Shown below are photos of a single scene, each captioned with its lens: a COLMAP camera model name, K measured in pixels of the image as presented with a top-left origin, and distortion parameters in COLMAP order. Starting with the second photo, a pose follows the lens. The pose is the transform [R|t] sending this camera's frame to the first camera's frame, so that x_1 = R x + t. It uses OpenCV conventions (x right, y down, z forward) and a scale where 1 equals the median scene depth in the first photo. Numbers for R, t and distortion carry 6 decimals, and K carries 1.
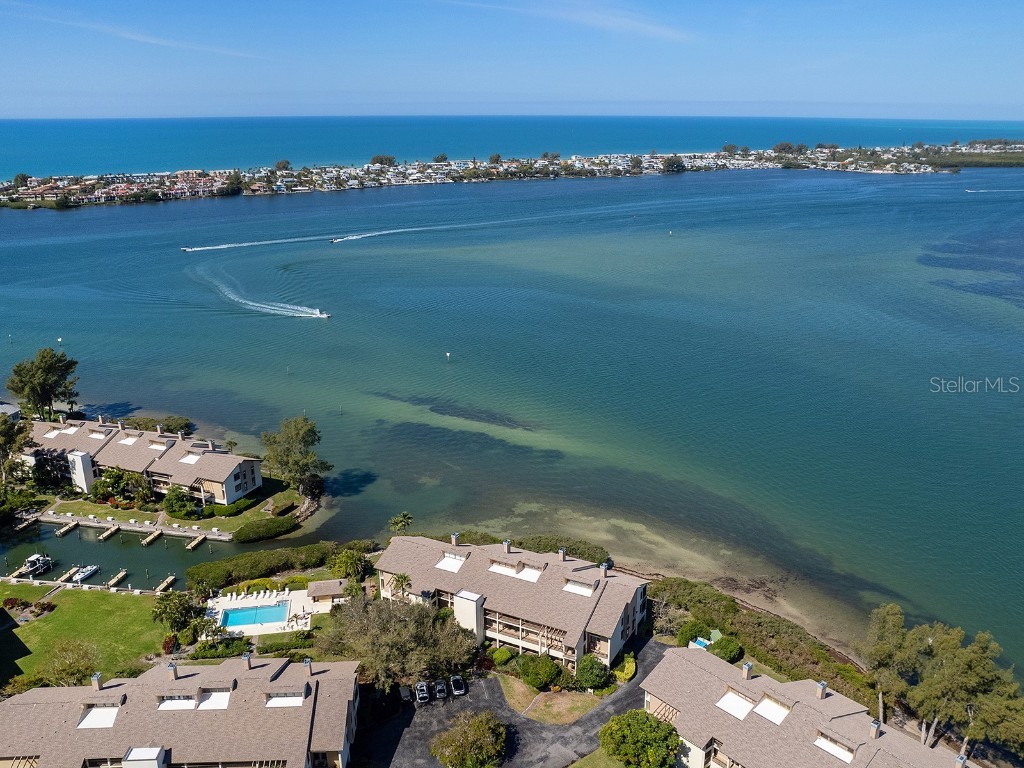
lens RADIAL K [[863.0, 0, 515.2], [0, 863.0, 391.6], [0, 0, 1]] dist [-0.068315, 0.055929]
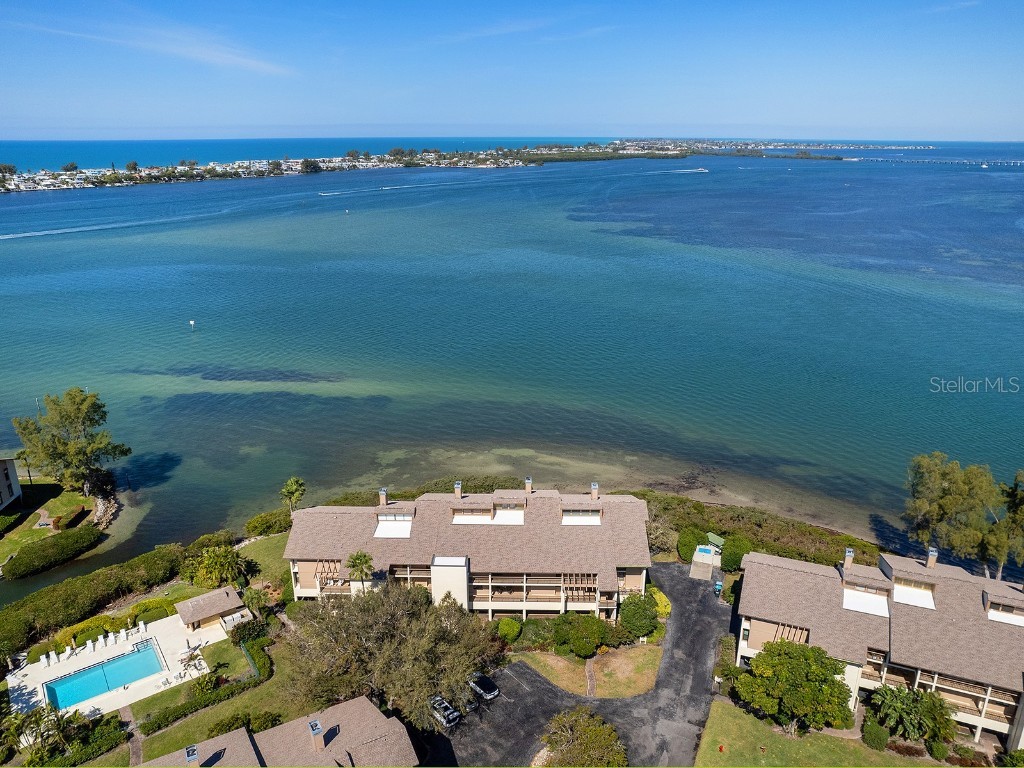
lens RADIAL K [[749.1, 0, 514.4], [0, 749.1, 373.1], [0, 0, 1]] dist [-0.071308, 0.055703]
pose [[0.895714, -0.135444, 0.423498, -0.186092], [0.135243, 0.990337, 0.030689, 0.050034], [-0.423563, 0.029787, 0.905377, 0.296097]]
